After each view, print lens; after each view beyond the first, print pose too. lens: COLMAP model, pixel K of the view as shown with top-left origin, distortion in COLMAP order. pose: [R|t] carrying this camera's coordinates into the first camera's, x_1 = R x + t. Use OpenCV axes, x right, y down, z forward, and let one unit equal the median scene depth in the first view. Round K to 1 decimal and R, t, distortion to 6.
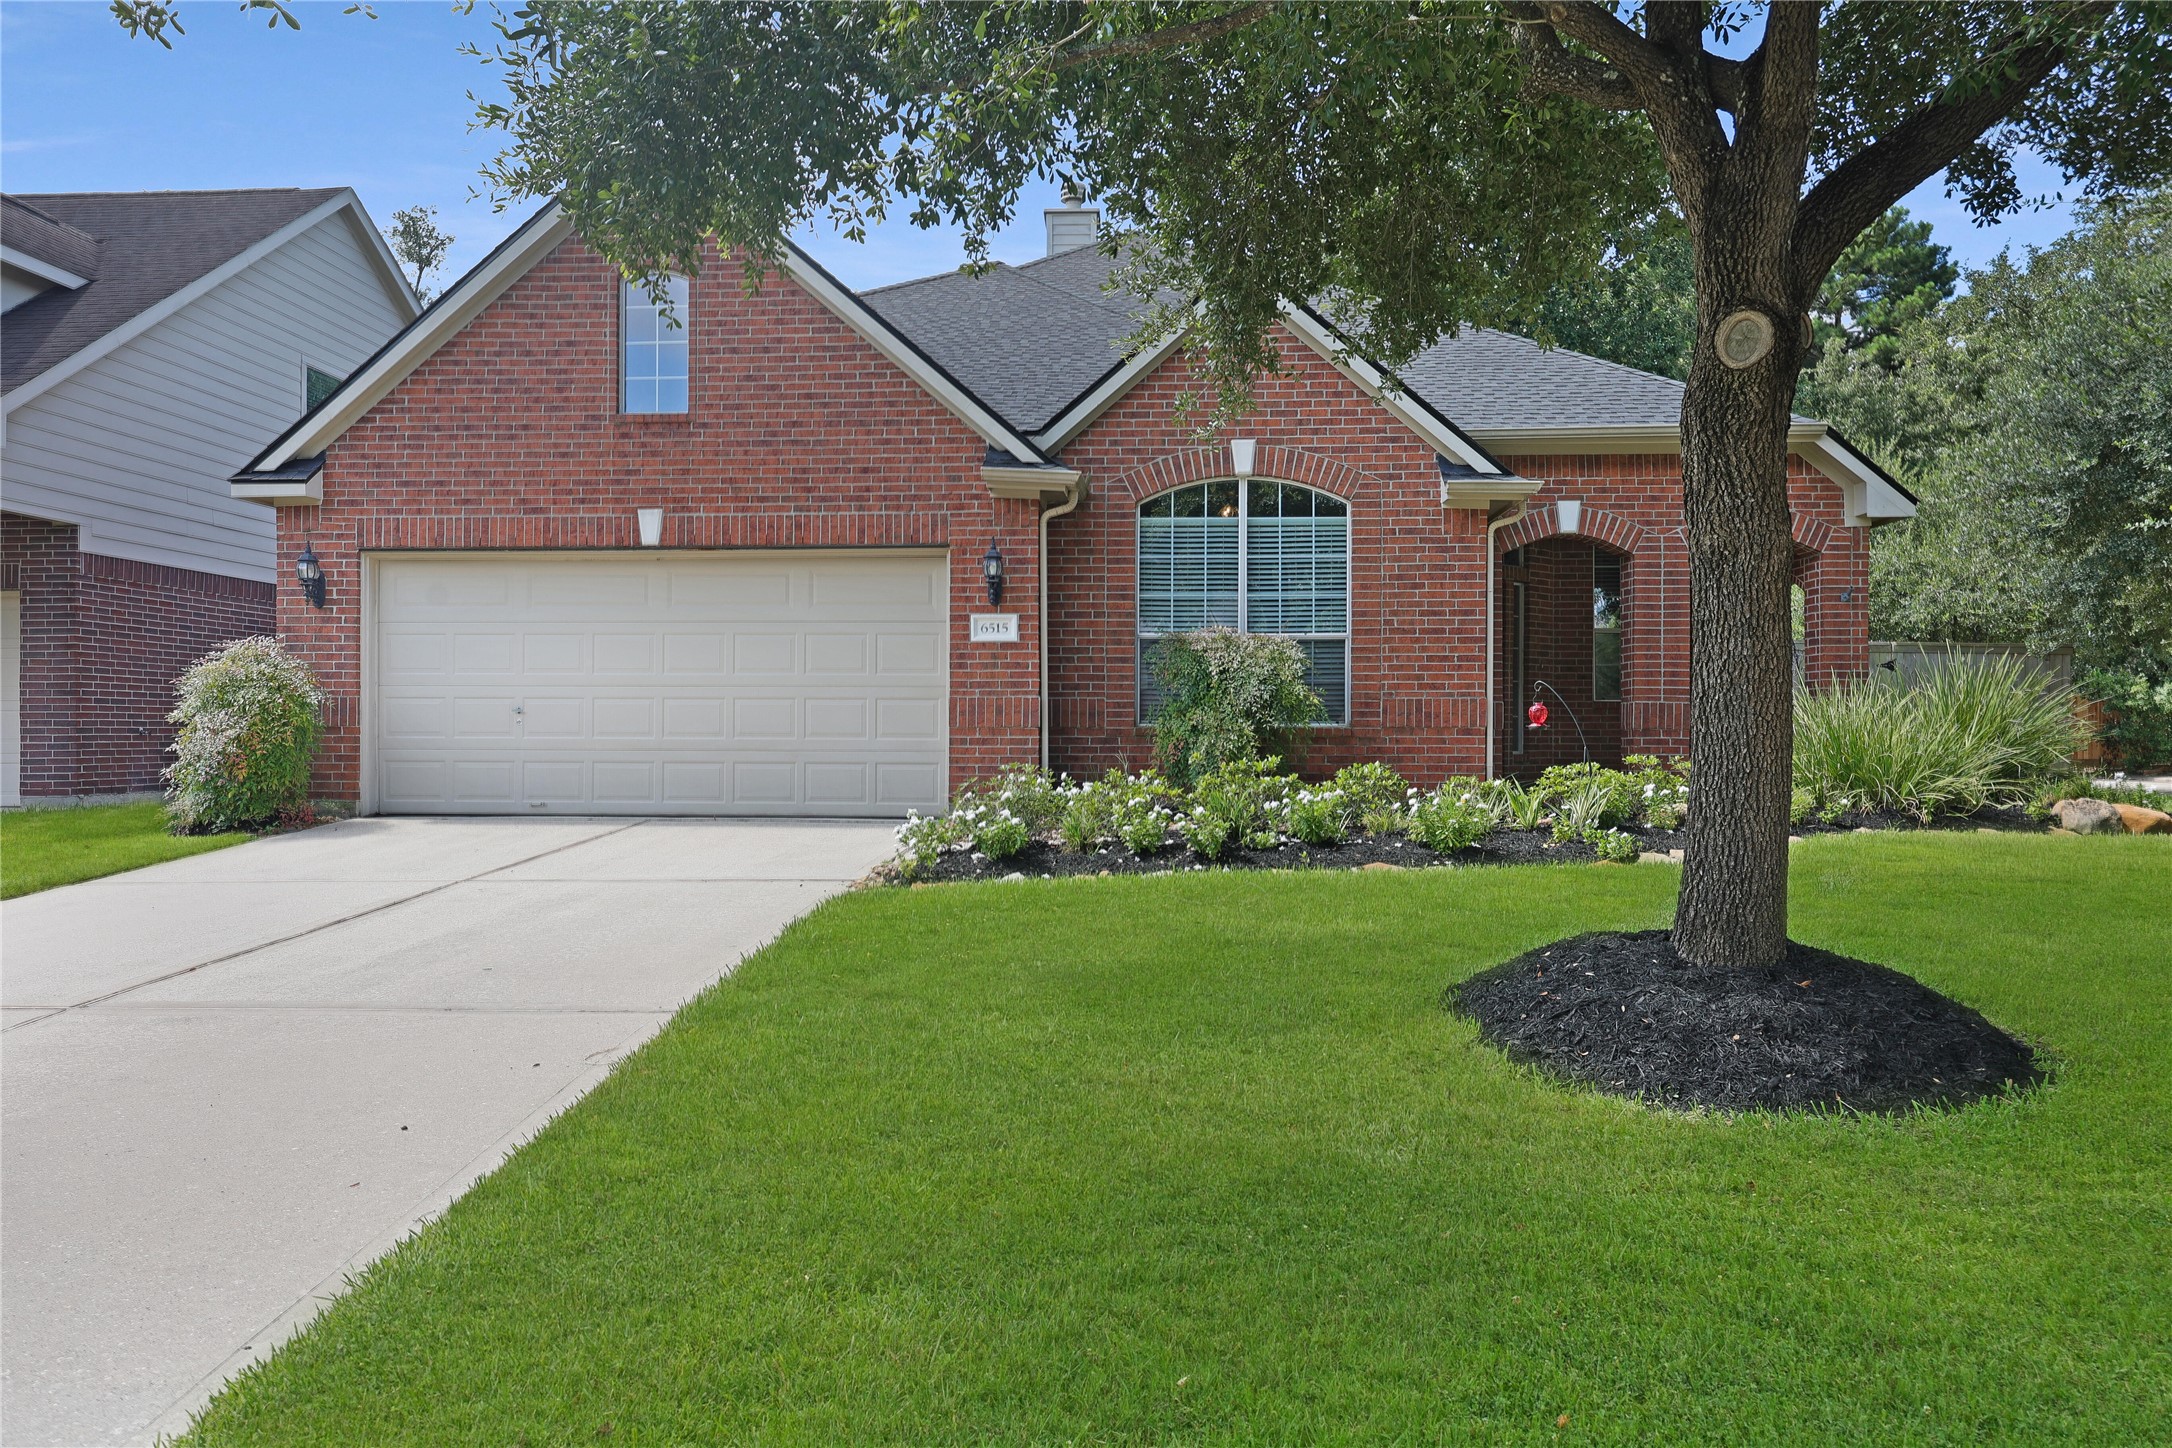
lens RADIAL K [[1536.3, 0, 1086.0], [0, 1536.3, 724.0], [0, 0, 1]] dist [0.001095, 0.002003]
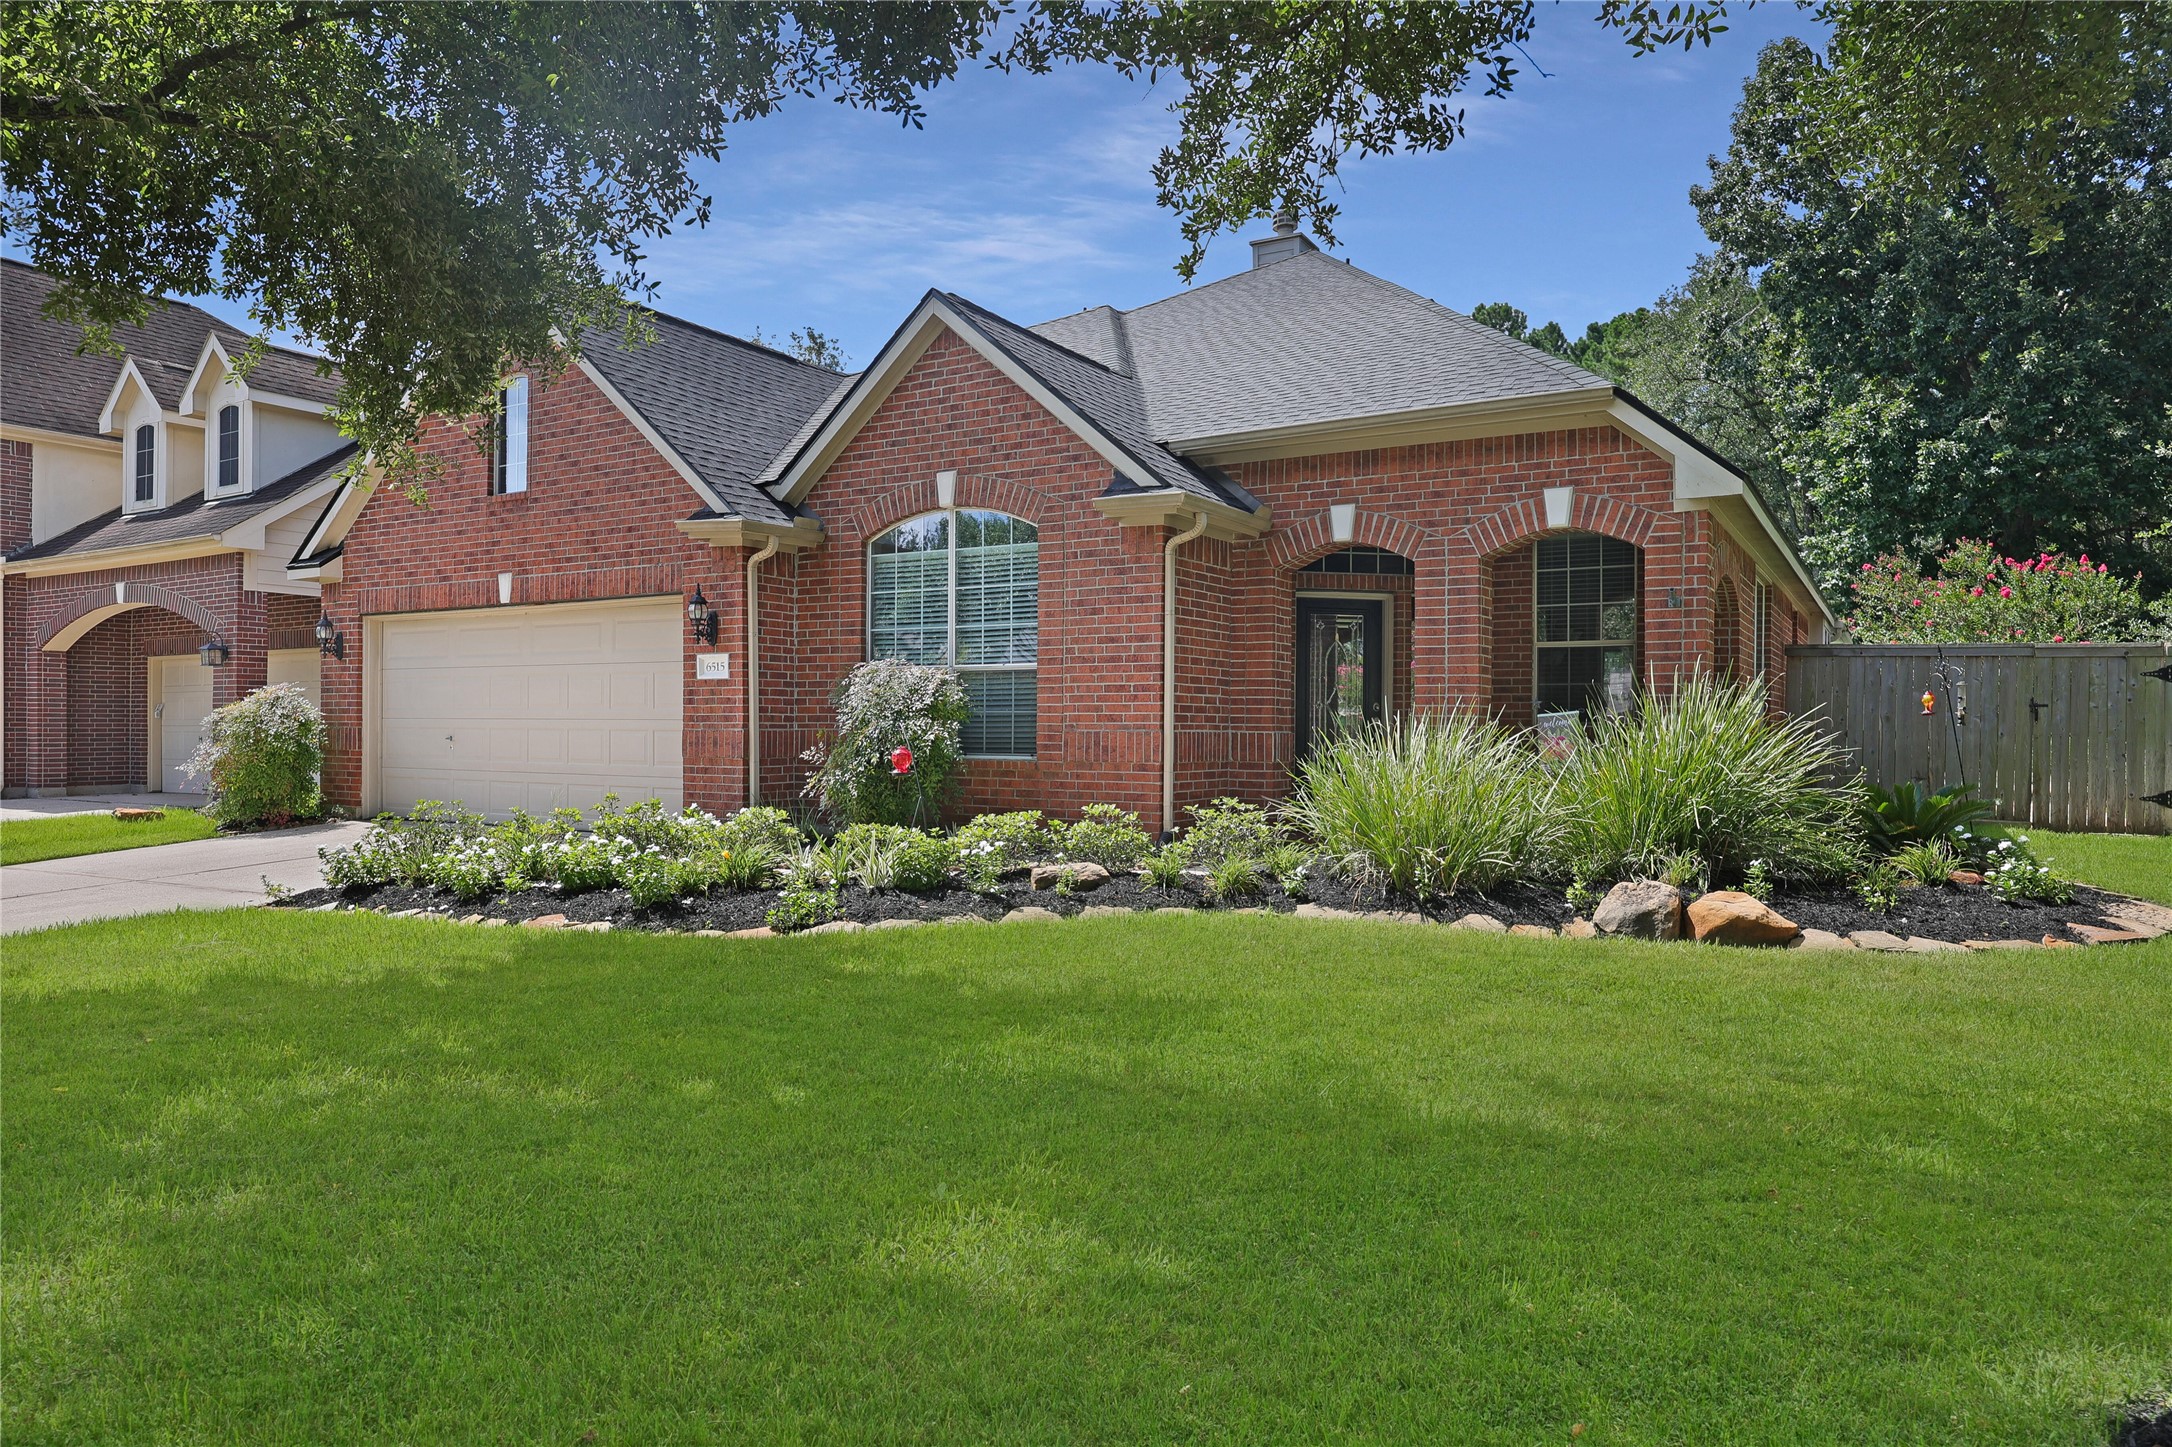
lens RADIAL K [[1372.4, 0, 1086.0], [0, 1372.4, 723.5], [0, 0, 1]] dist [-0.005472, 0.001153]
pose [[0.881818, 0.000994, -0.471588, 0.622916], [-0.000034, 0.999998, 0.002043, -0.023688], [0.471589, -0.001785, 0.881817, 0.263213]]
